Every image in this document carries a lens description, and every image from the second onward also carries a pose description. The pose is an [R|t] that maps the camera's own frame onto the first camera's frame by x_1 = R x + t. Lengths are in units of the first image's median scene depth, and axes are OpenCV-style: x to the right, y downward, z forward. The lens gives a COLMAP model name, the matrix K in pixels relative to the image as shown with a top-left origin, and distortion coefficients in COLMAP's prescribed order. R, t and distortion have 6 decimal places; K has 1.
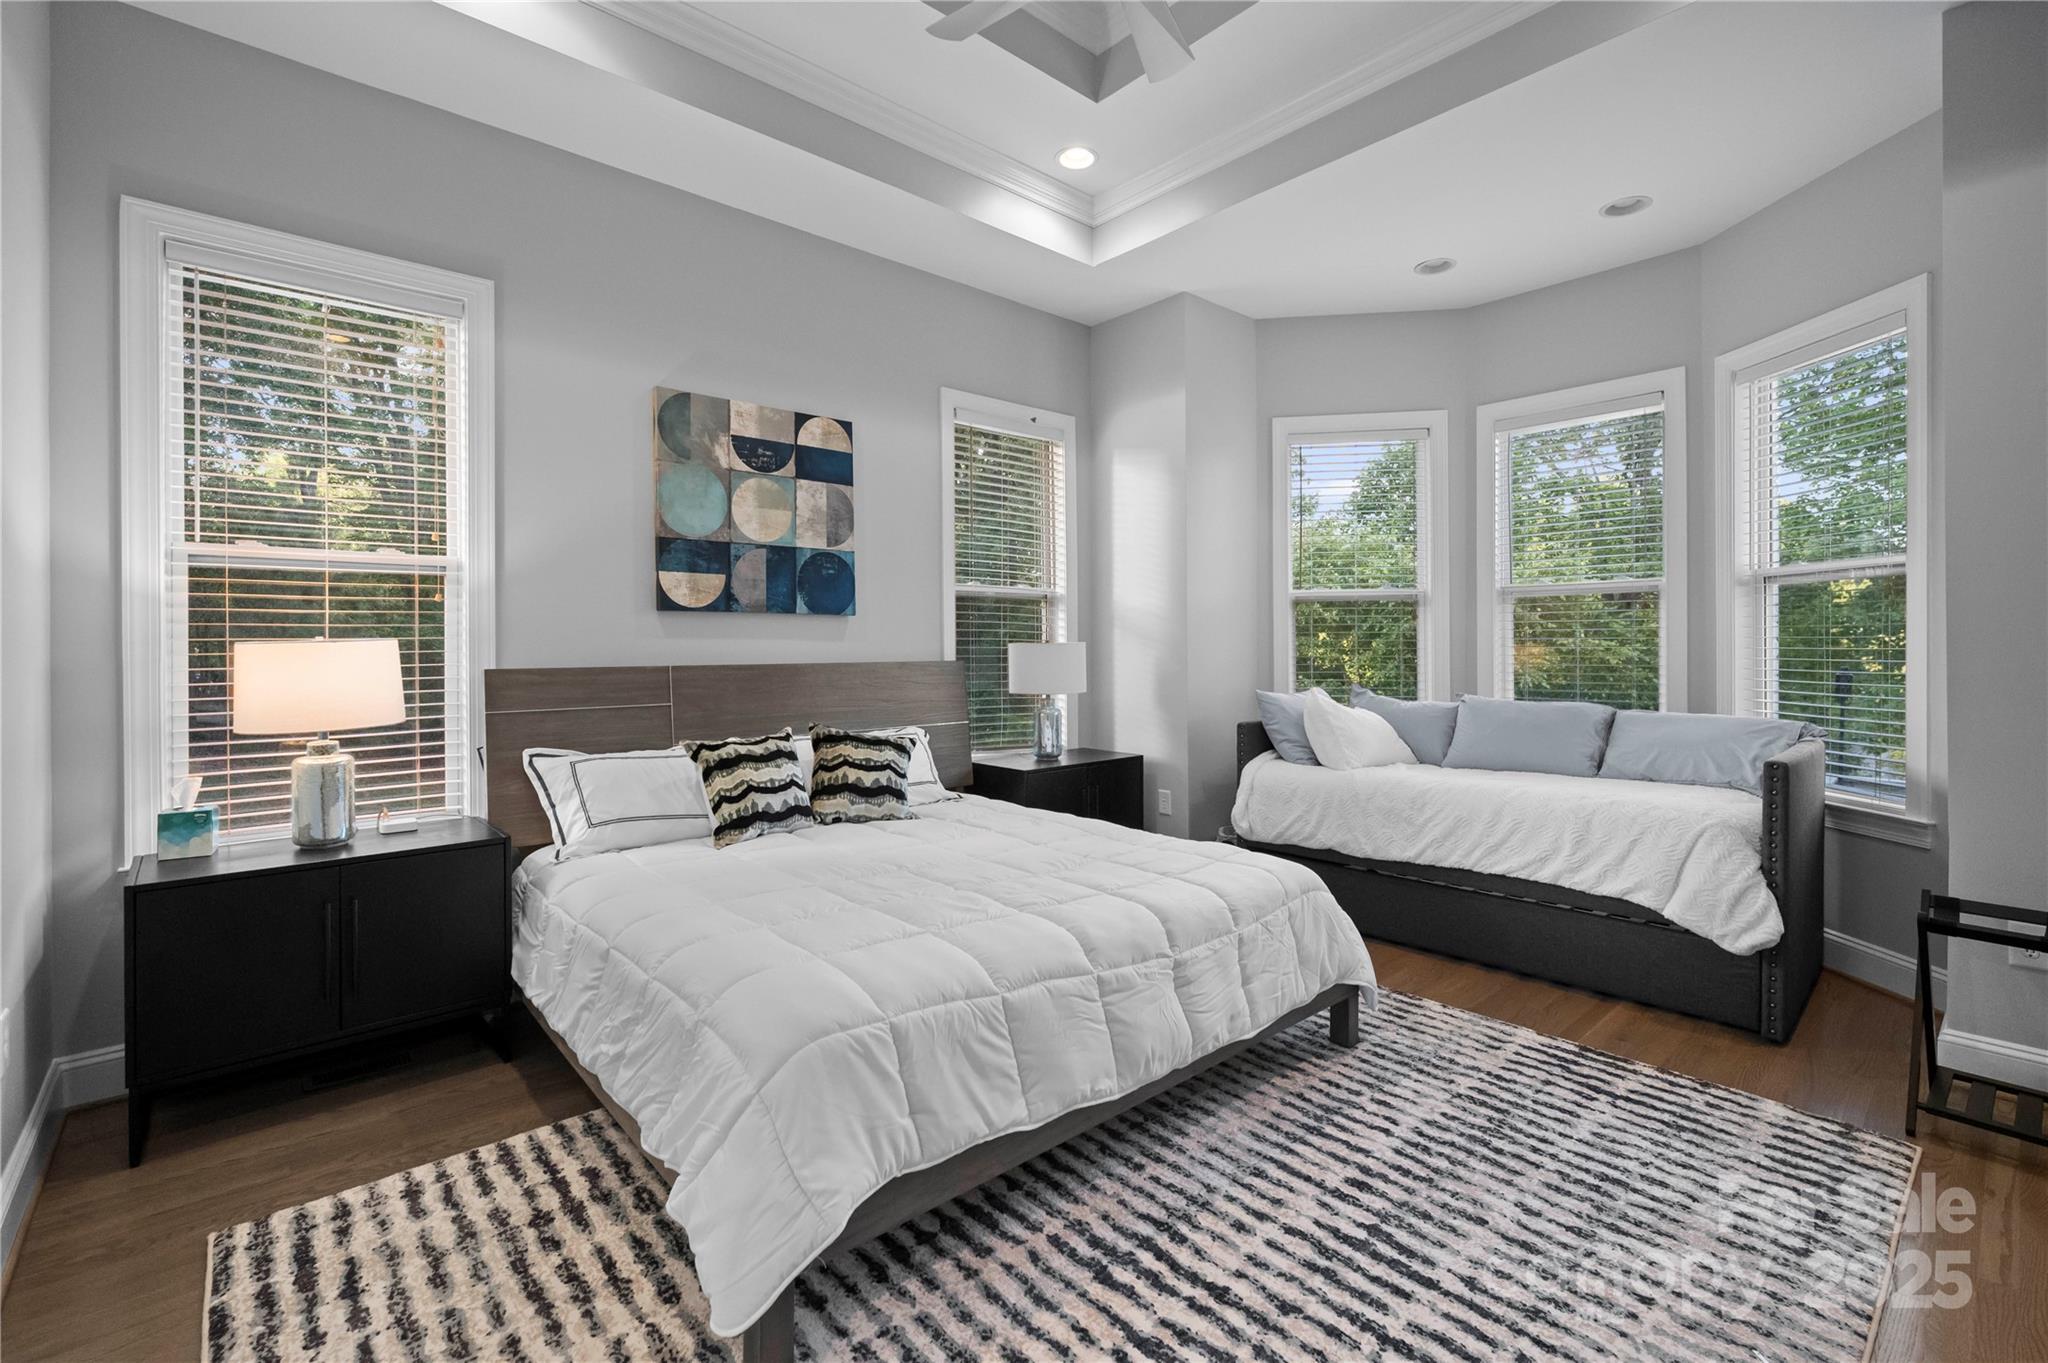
lens RADIAL K [[909.5, 0, 1024.1], [0, 909.5, 662.5], [0, 0, 1]] dist [0.001664, -0.000725]
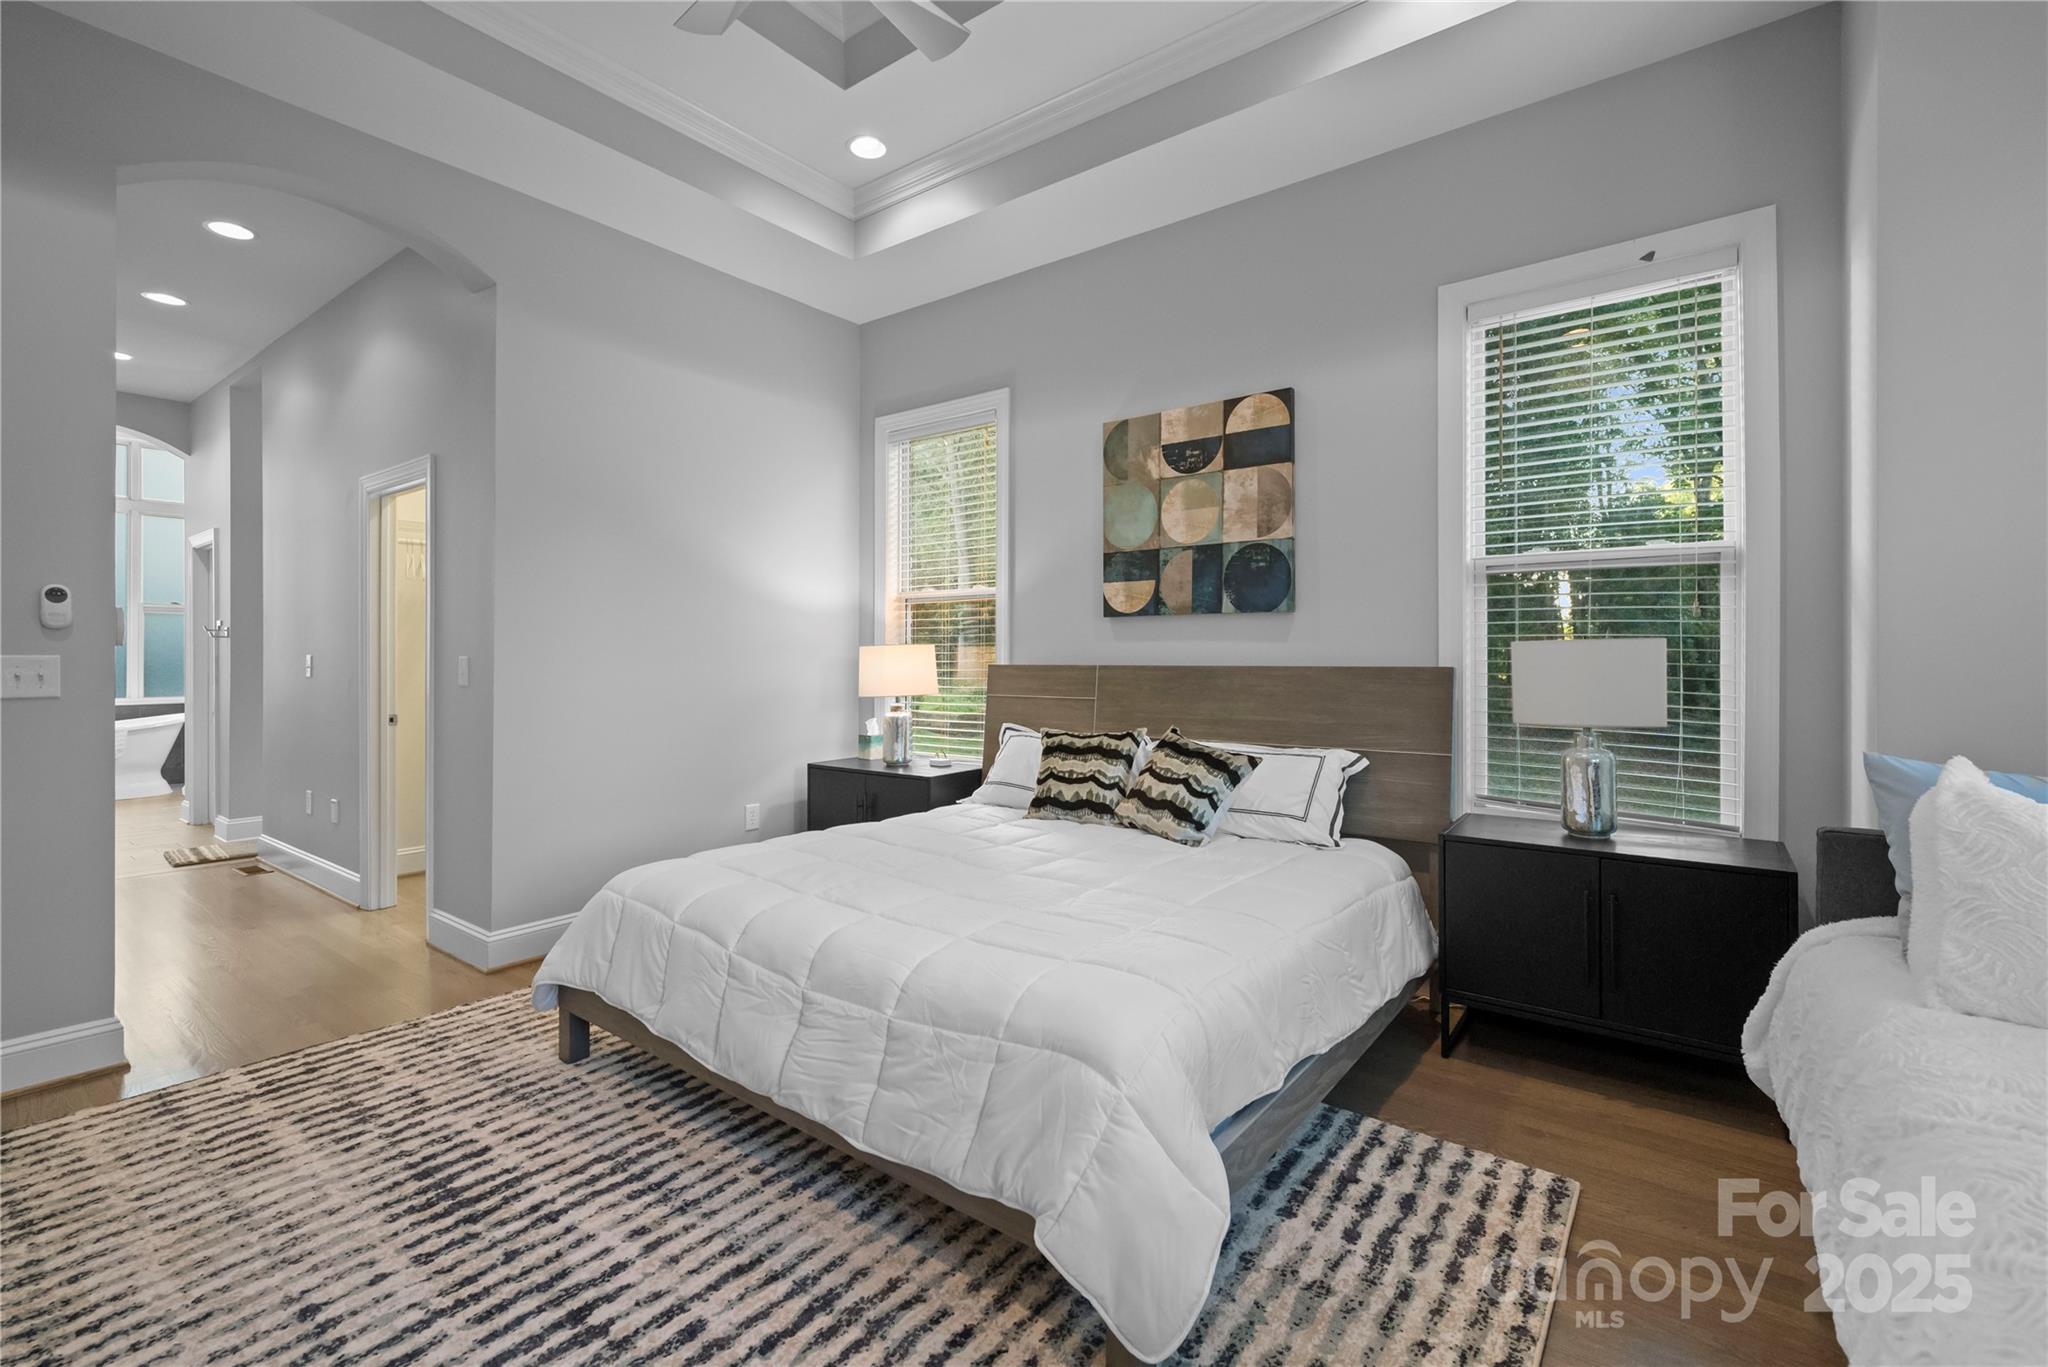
lens RADIAL K [[909.5, 0, 993.1], [0, 909.5, 655.9], [0, 0, 1]] dist [0.001664, -0.000725]
pose [[0.163233, -0.000155, -0.986588, 0.710362], [-0.022692, 0.999735, -0.003912, -0.000500], [0.986327, 0.023026, 0.163186, 0.676746]]
